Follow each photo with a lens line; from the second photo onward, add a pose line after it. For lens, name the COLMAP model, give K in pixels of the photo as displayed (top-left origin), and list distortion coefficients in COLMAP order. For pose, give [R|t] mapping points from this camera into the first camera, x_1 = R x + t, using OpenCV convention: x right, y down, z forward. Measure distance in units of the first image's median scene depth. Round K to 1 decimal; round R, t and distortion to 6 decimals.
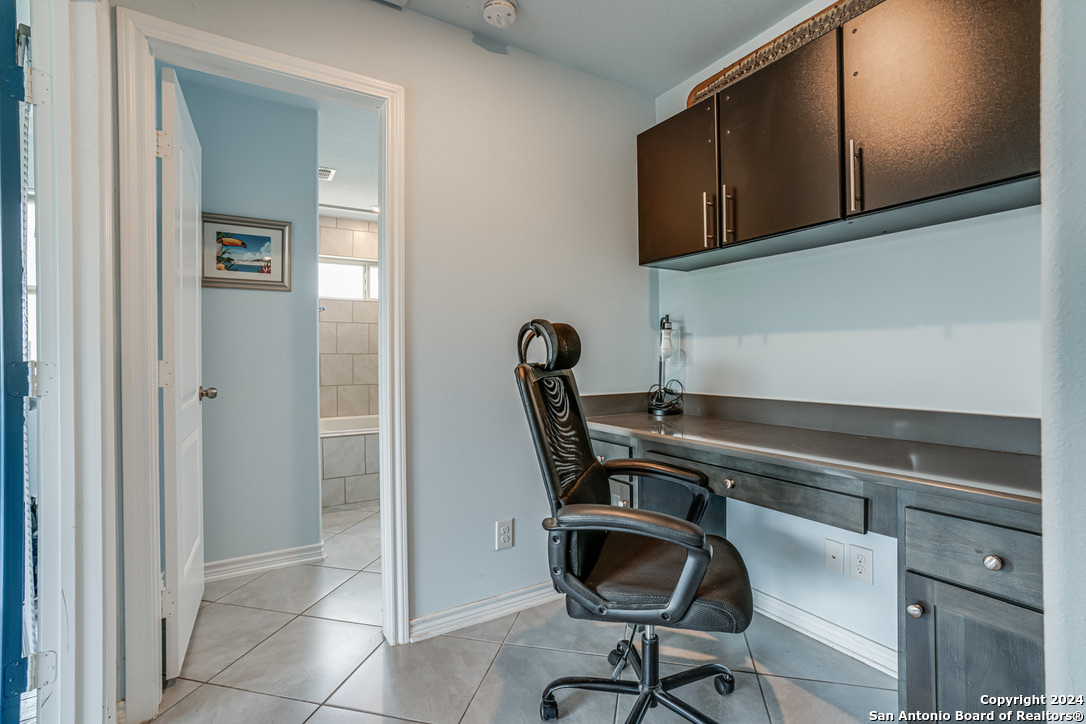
lens RADIAL K [[503.4, 0, 541.0], [0, 503.4, 360.0], [0, 0, 1]] dist [-0.044278, 0.021618]
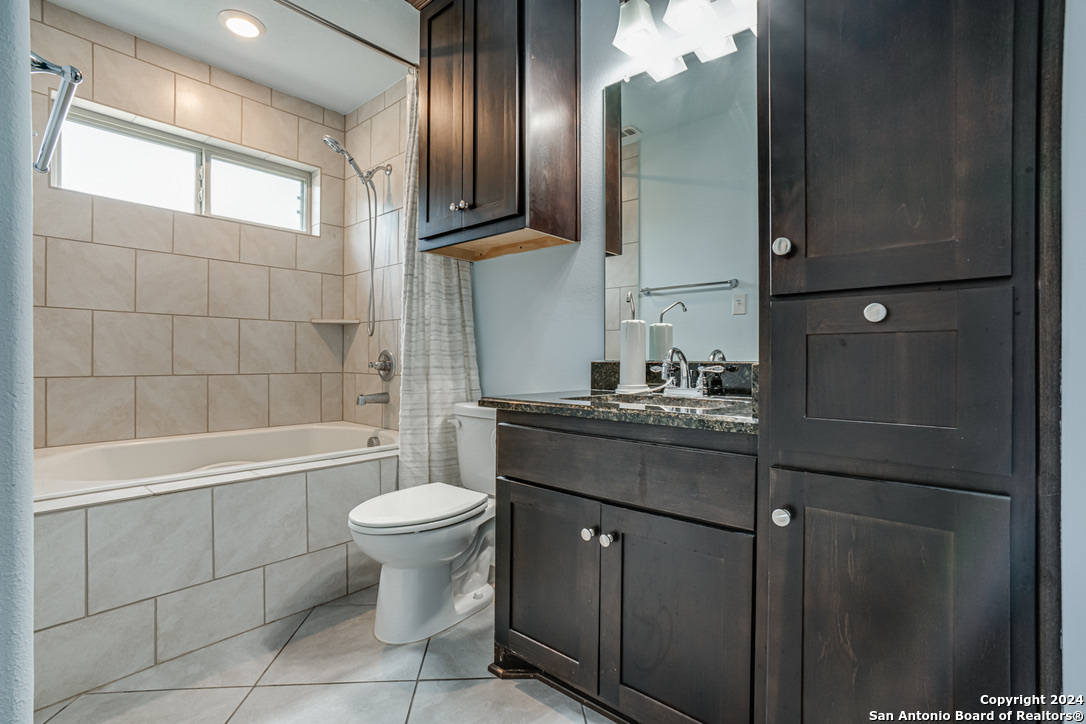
lens RADIAL K [[503.4, 0, 542.8], [0, 503.4, 362.4], [0, 0, 1]] dist [-0.044278, 0.021618]
pose [[0.955030, 0.008585, 0.296385, -0.167231], [-0.010133, 0.999942, 0.003690, 0.031380], [-0.296336, -0.006528, 0.955062, 0.413689]]
